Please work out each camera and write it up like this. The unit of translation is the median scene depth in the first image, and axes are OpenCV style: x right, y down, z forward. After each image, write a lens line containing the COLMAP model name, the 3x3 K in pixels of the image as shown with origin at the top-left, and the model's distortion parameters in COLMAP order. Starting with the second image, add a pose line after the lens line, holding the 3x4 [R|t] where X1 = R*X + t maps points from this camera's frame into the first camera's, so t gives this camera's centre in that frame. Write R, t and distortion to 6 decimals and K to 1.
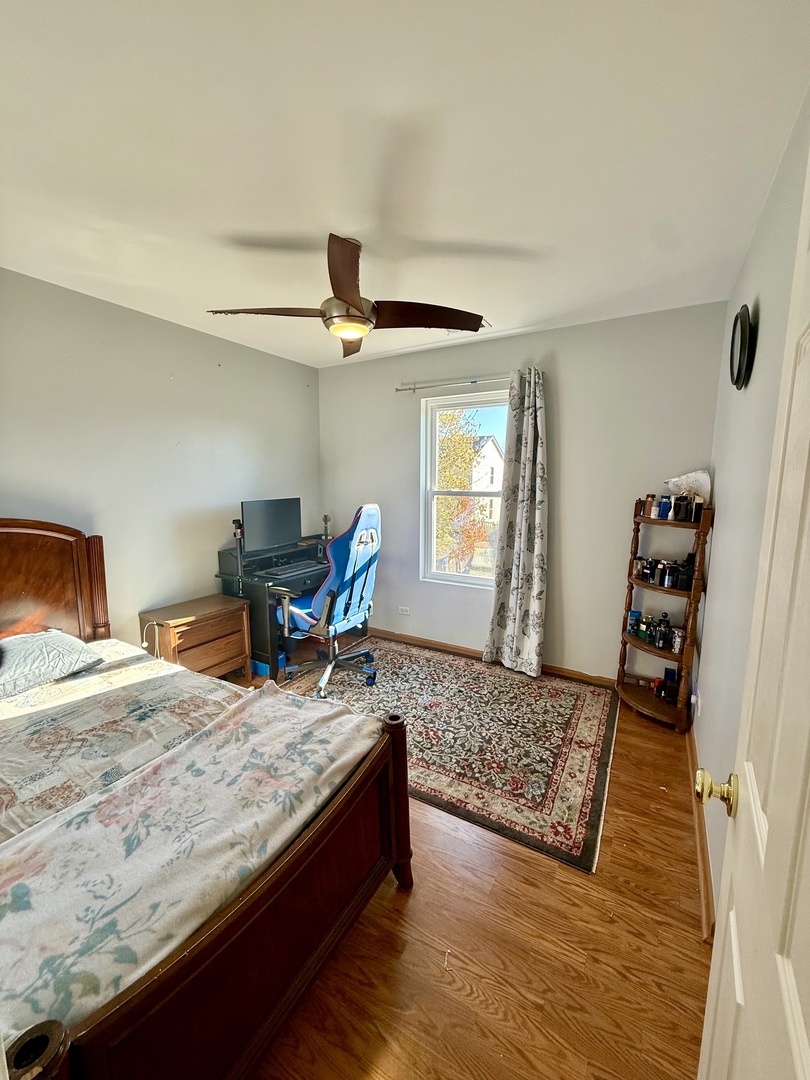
lens RADIAL K [[429.4, 0, 404.9], [0, 429.4, 539.0], [0, 0, 1]] dist [-0.000583, -0.000535]
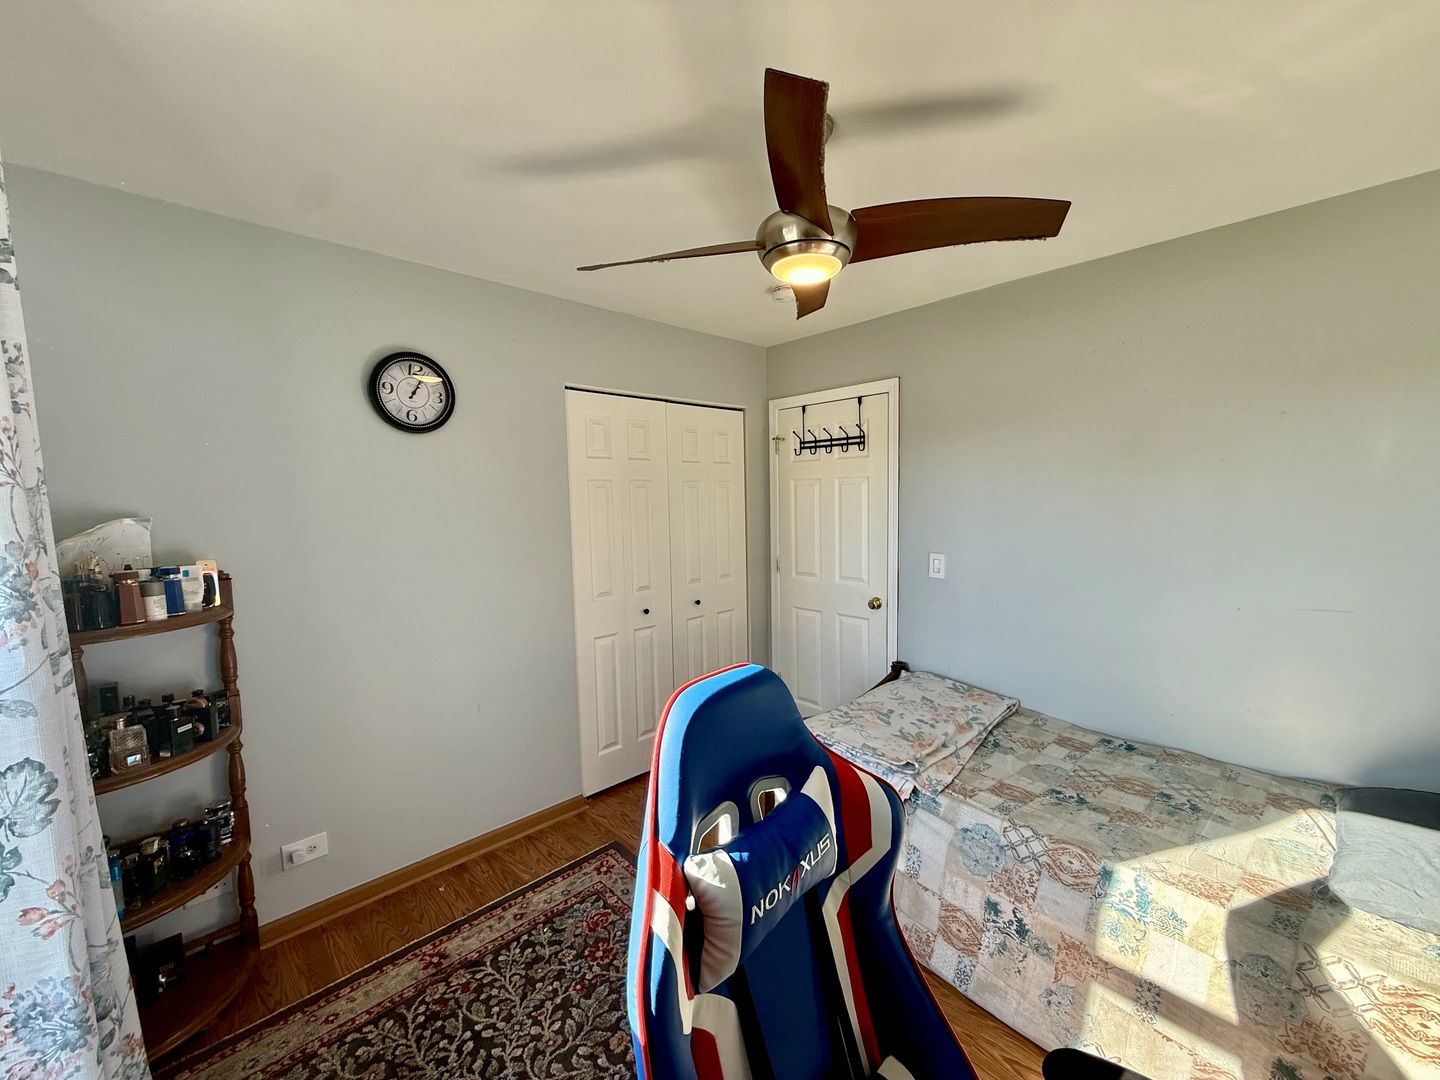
lens RADIAL K [[572.6, 0, 721.9], [0, 572.6, 543.1], [0, 0, 1]] dist [-0.000583, -0.000535]
pose [[-0.961583, -0.008496, 0.274383, -0.202942], [0.051712, 0.976021, 0.211445, -0.258431], [-0.269600, 0.217511, -0.938086, 1.580495]]
